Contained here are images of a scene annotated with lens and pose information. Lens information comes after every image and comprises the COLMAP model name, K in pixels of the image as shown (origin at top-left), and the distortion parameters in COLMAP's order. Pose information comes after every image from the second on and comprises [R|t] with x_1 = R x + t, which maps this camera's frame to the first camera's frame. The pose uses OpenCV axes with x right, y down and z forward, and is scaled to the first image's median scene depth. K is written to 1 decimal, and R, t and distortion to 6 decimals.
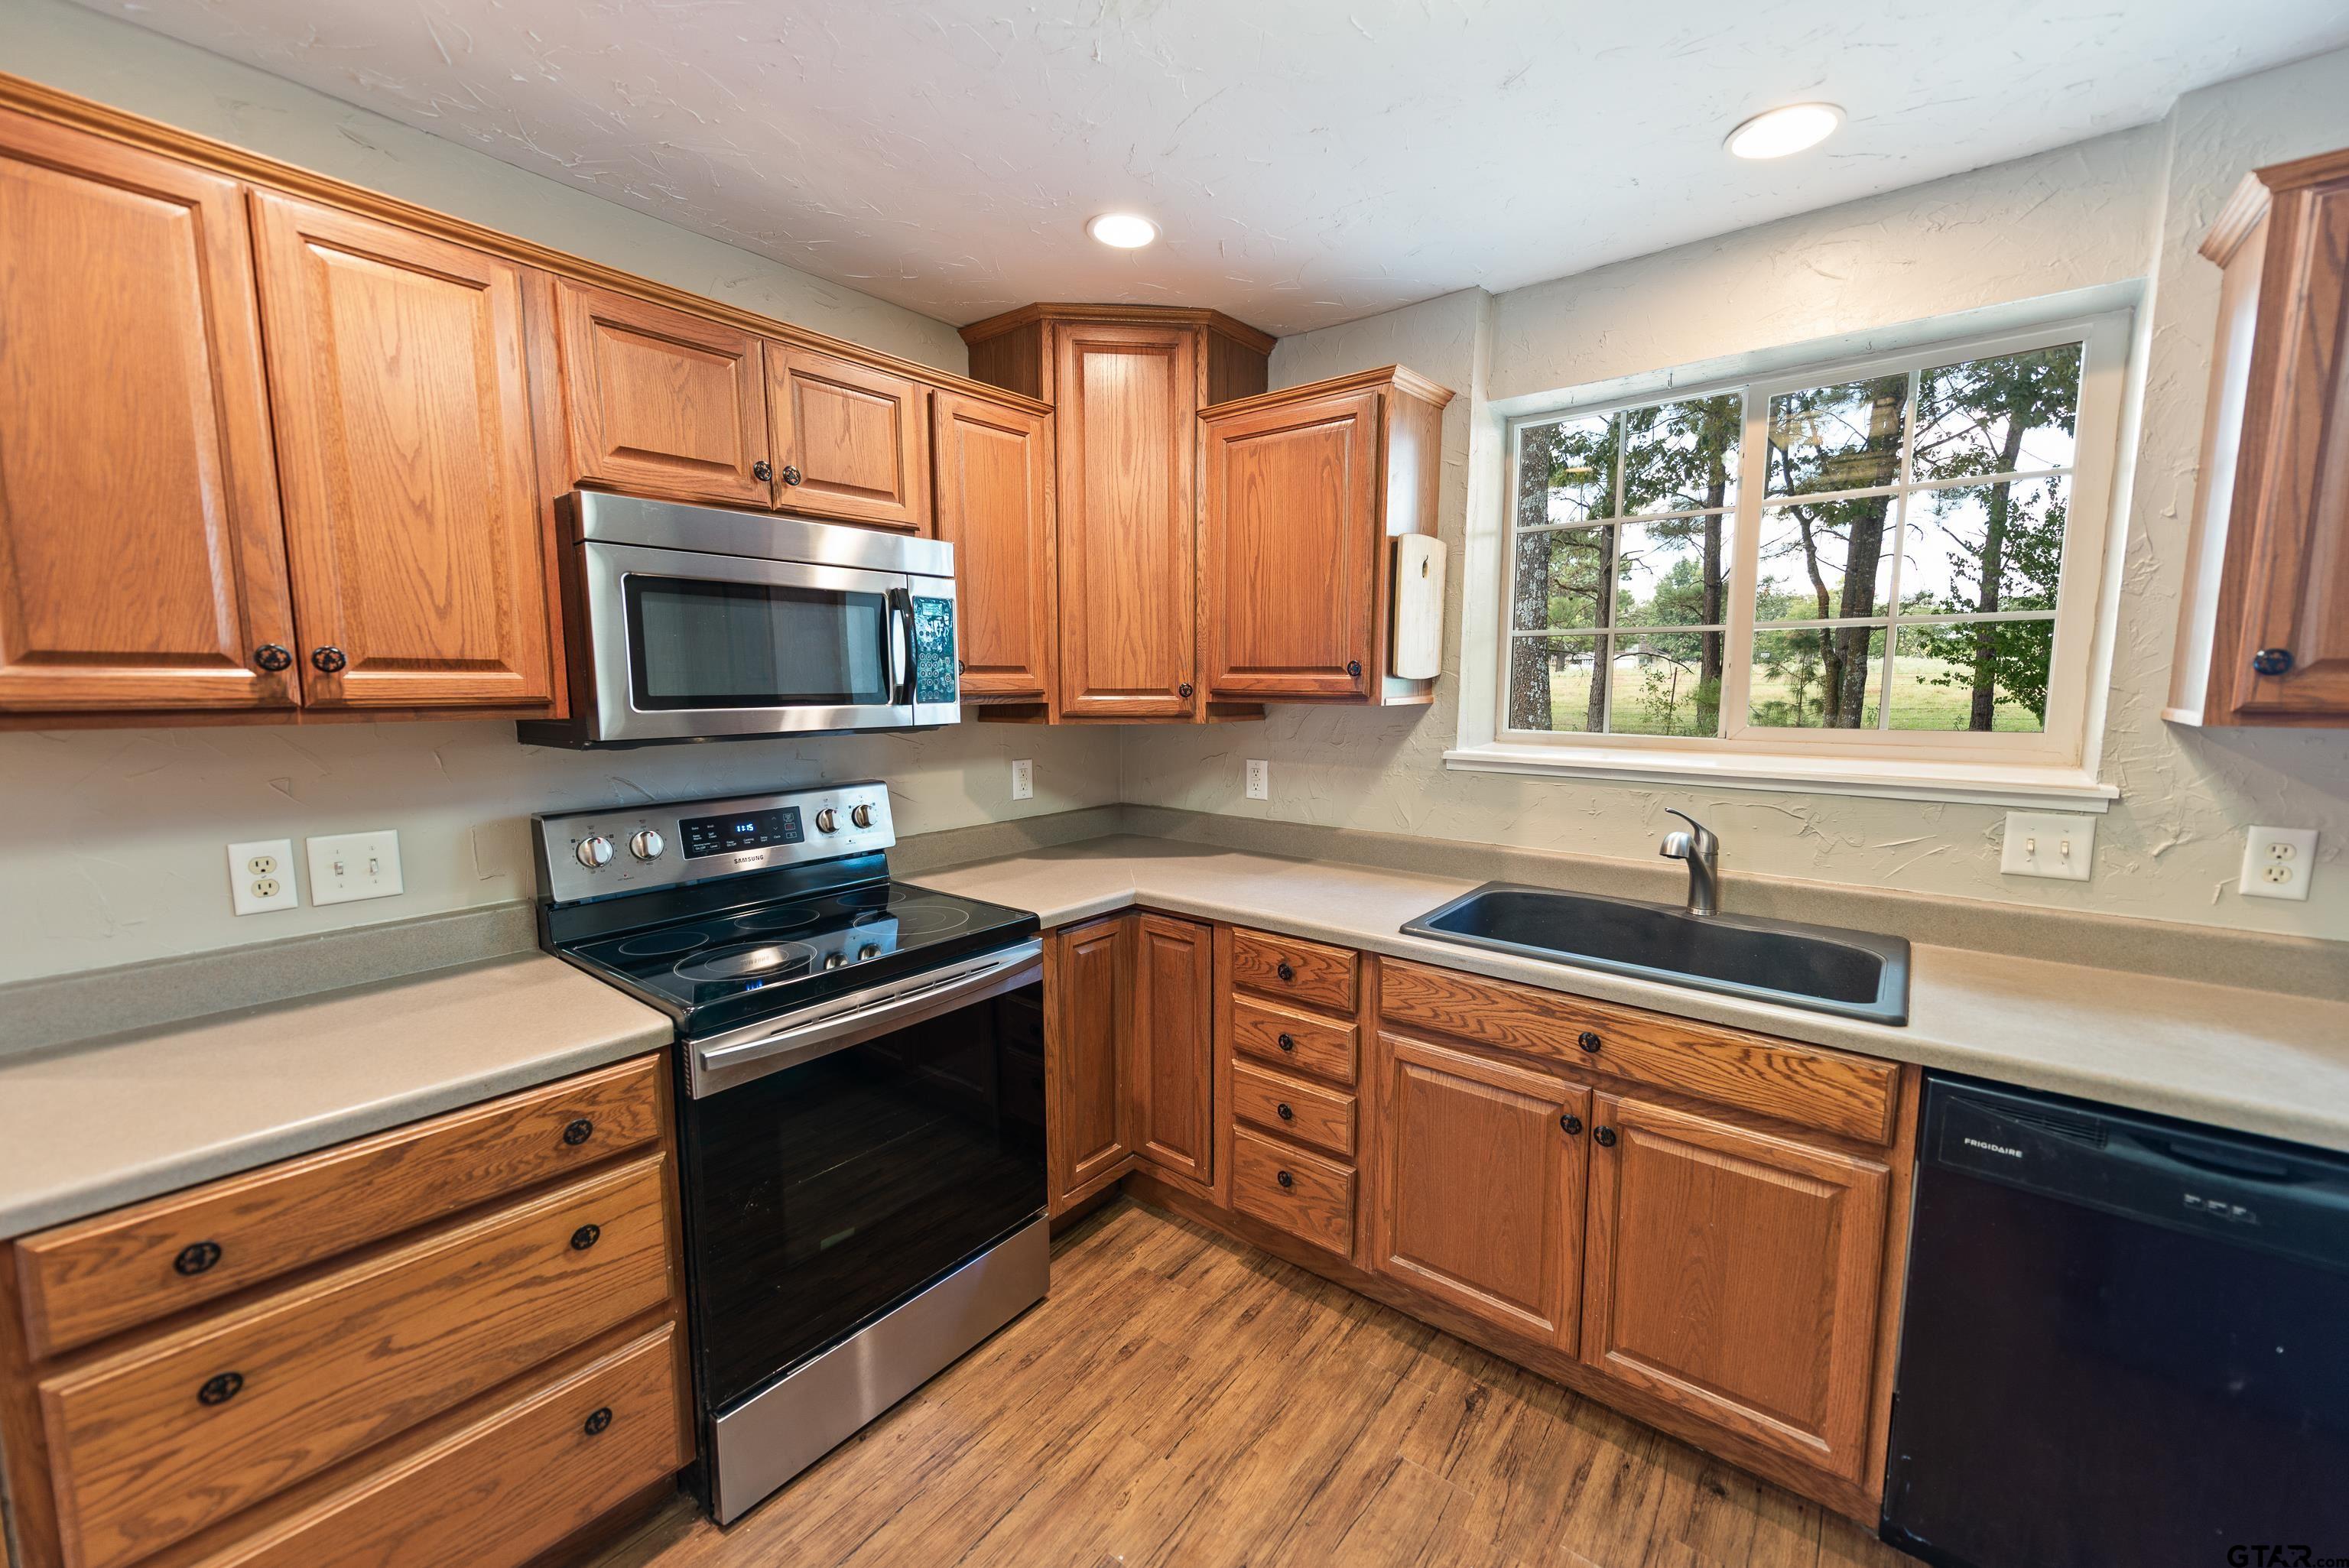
lens RADIAL K [[938.0, 0, 1186.9], [0, 938.0, 782.9], [0, 0, 1]] dist [0.013842, -0.003727]
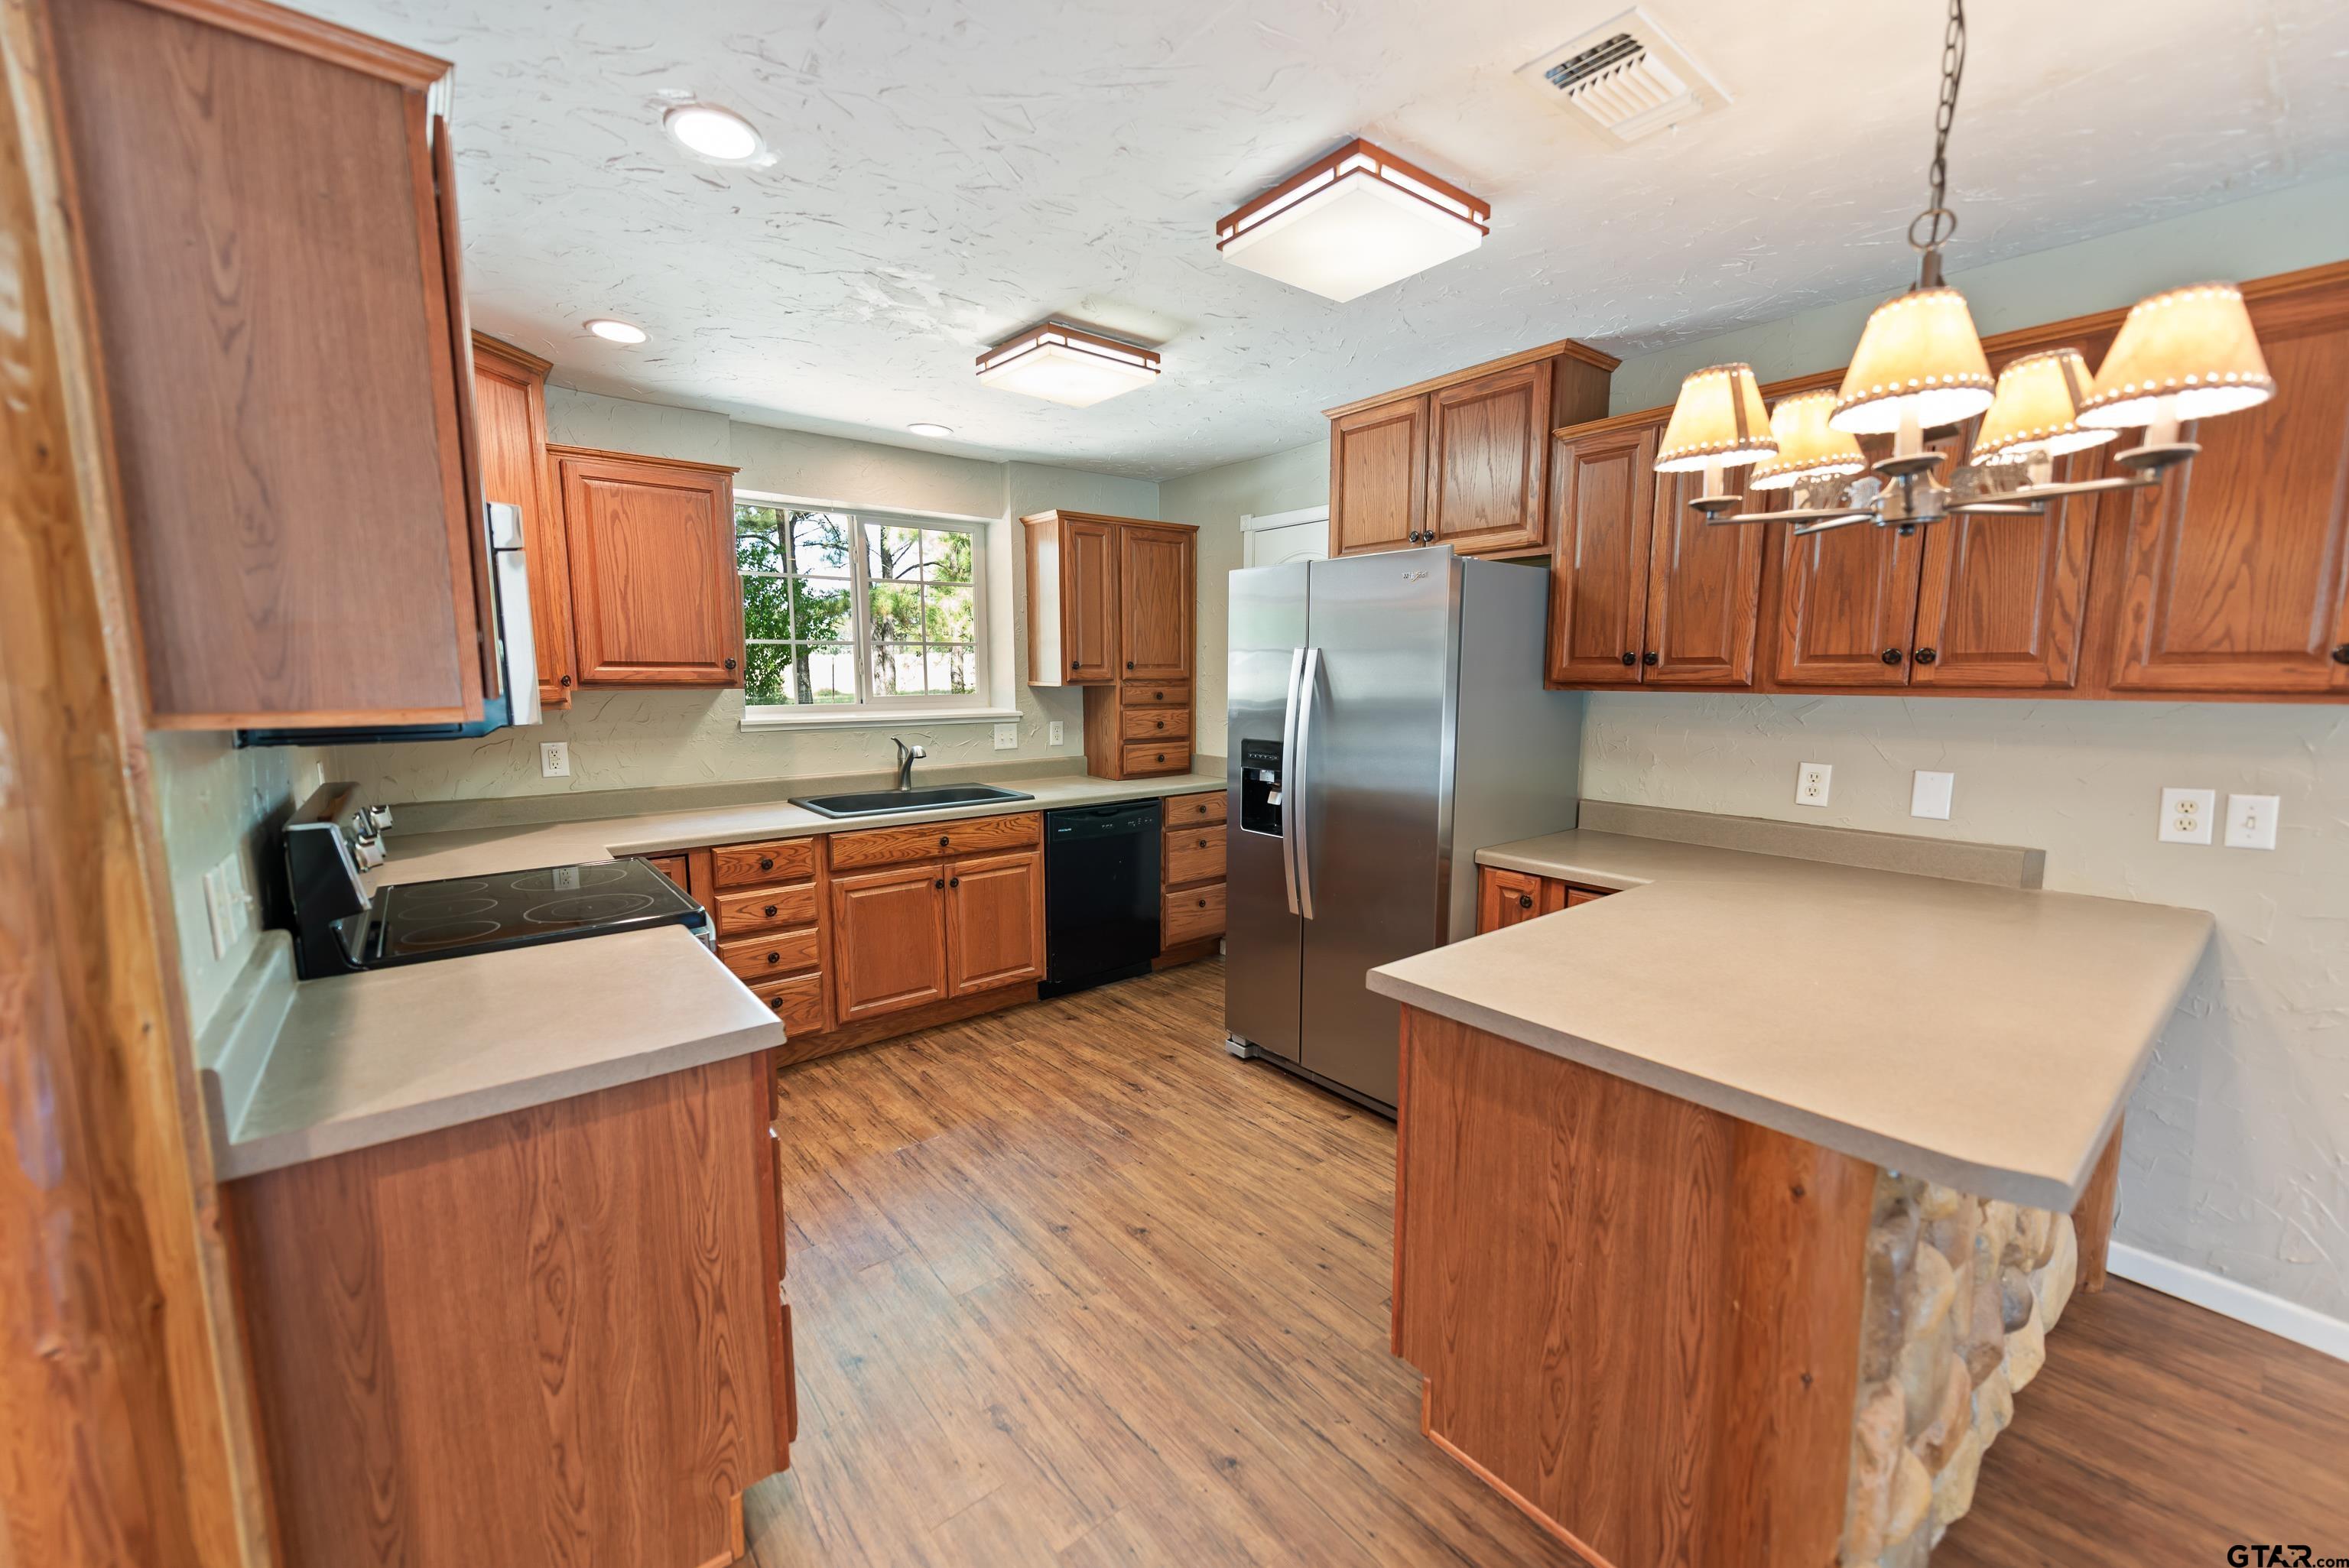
lens RADIAL K [[938.0, 0, 1178.3], [0, 938.0, 809.3], [0, 0, 1]] dist [0.013842, -0.003727]
pose [[0.208059, -0.139557, 0.968109, -1.379200], [0.118119, 0.986110, 0.116767, 0.017081], [-0.970958, 0.090058, 0.221653, 0.009566]]
